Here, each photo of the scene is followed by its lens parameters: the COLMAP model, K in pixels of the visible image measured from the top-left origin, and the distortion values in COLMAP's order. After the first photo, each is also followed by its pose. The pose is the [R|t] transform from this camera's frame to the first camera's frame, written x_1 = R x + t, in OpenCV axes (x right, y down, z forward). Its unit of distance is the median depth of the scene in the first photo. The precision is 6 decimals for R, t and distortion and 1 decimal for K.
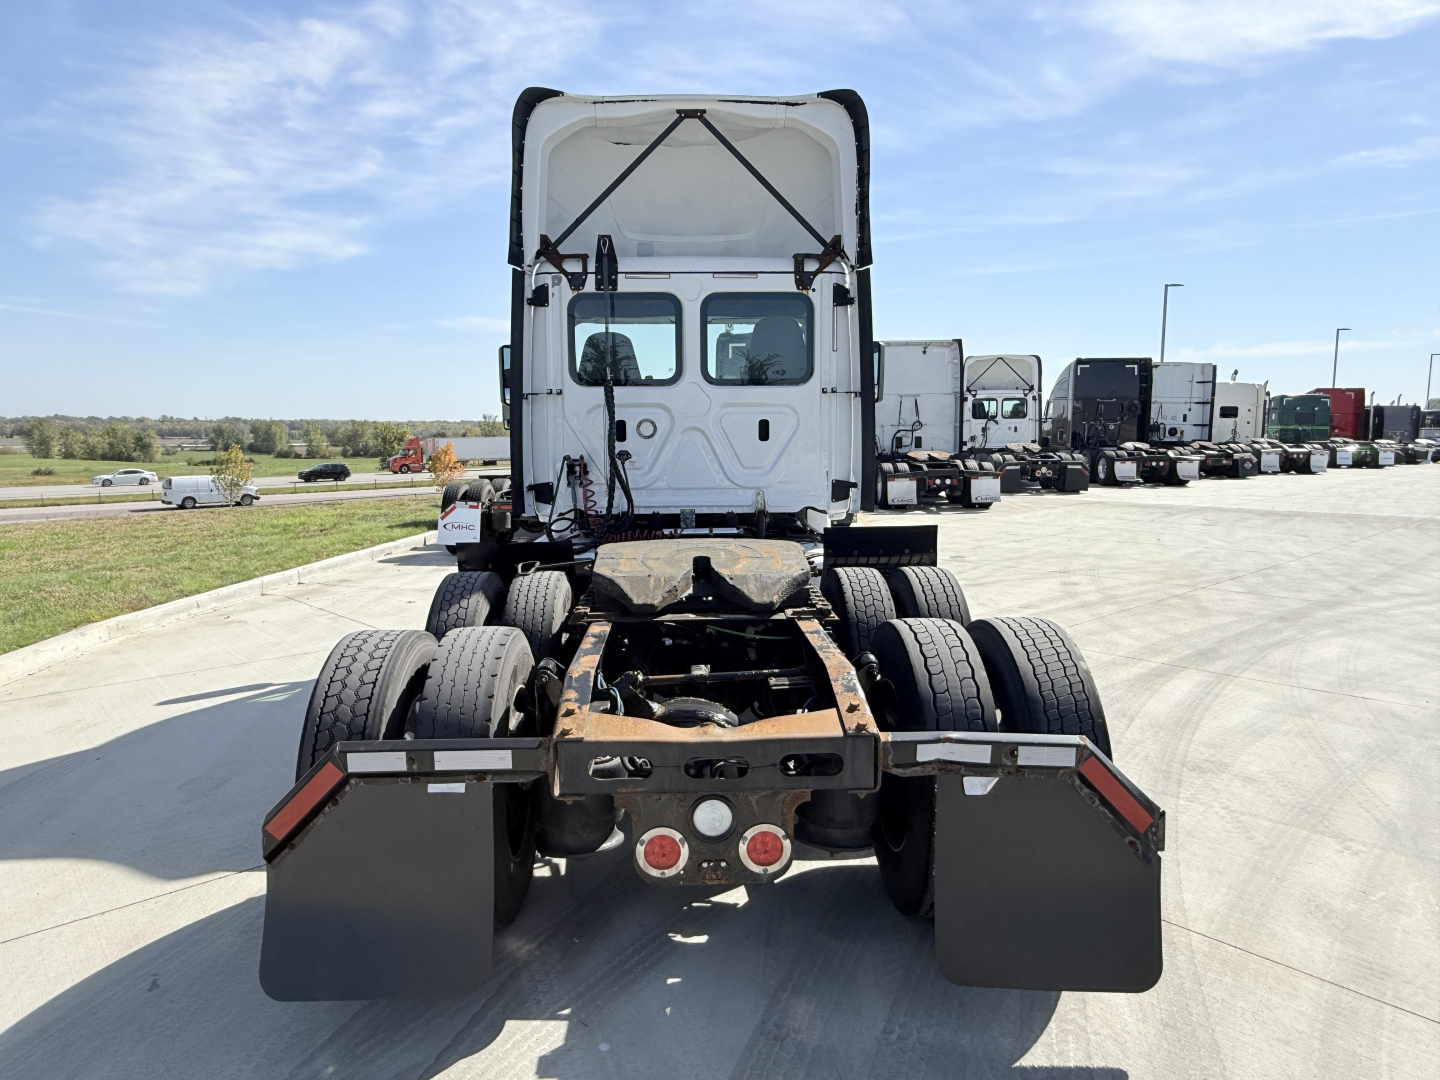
lens RADIAL K [[948.3, 0, 720.0], [0, 948.3, 540.0], [0, 0, 1]] dist [-0.000255, -0.001098]
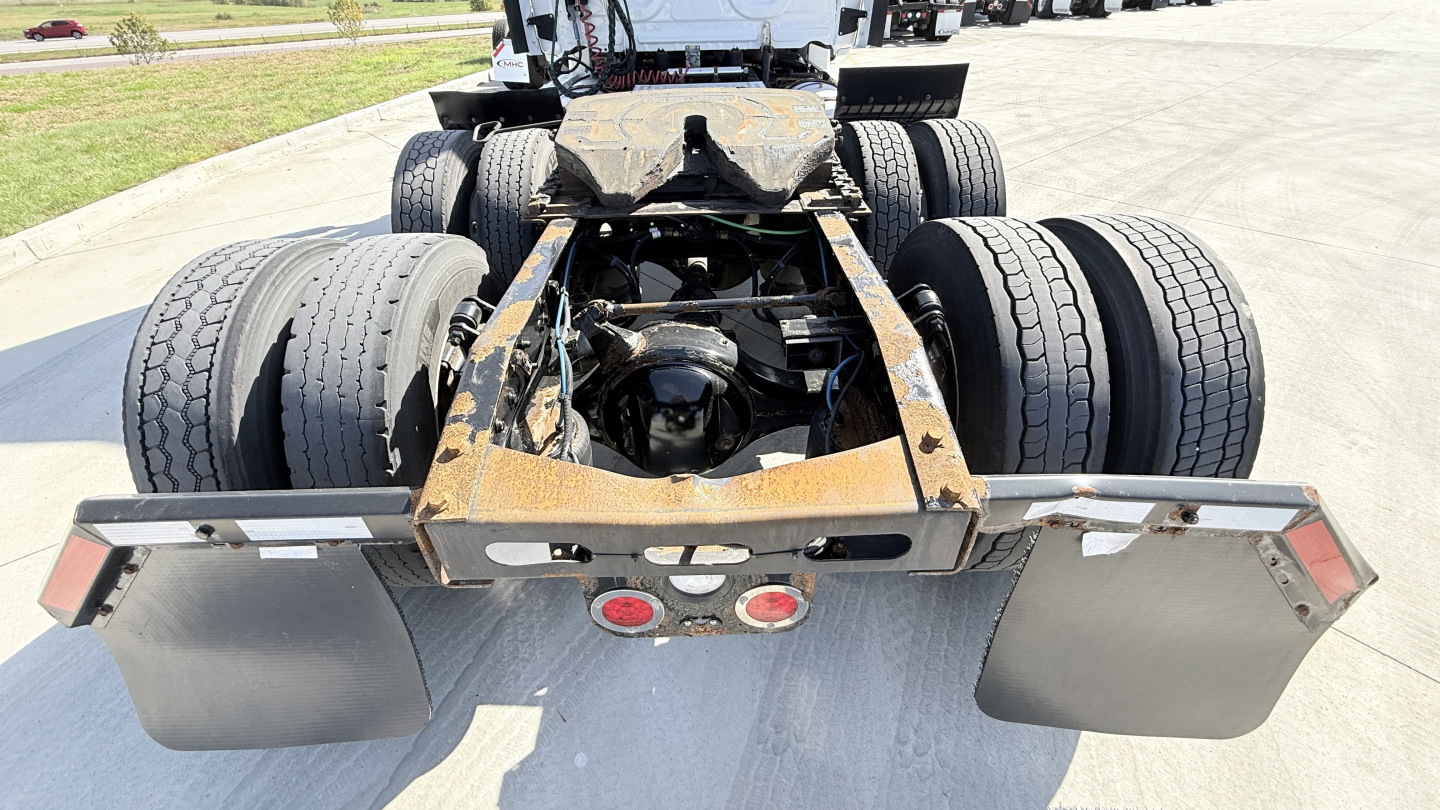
lens RADIAL K [[580.5, 0, 714.3], [0, 580.5, 405.1], [0, 0, 1]] dist [0.000396, -0.000225]
pose [[0.999676, 0.005166, -0.024943, 0.006455], [0.008006, 0.865868, 0.500208, -0.010905], [0.024181, -0.500246, 0.865546, 0.312119]]
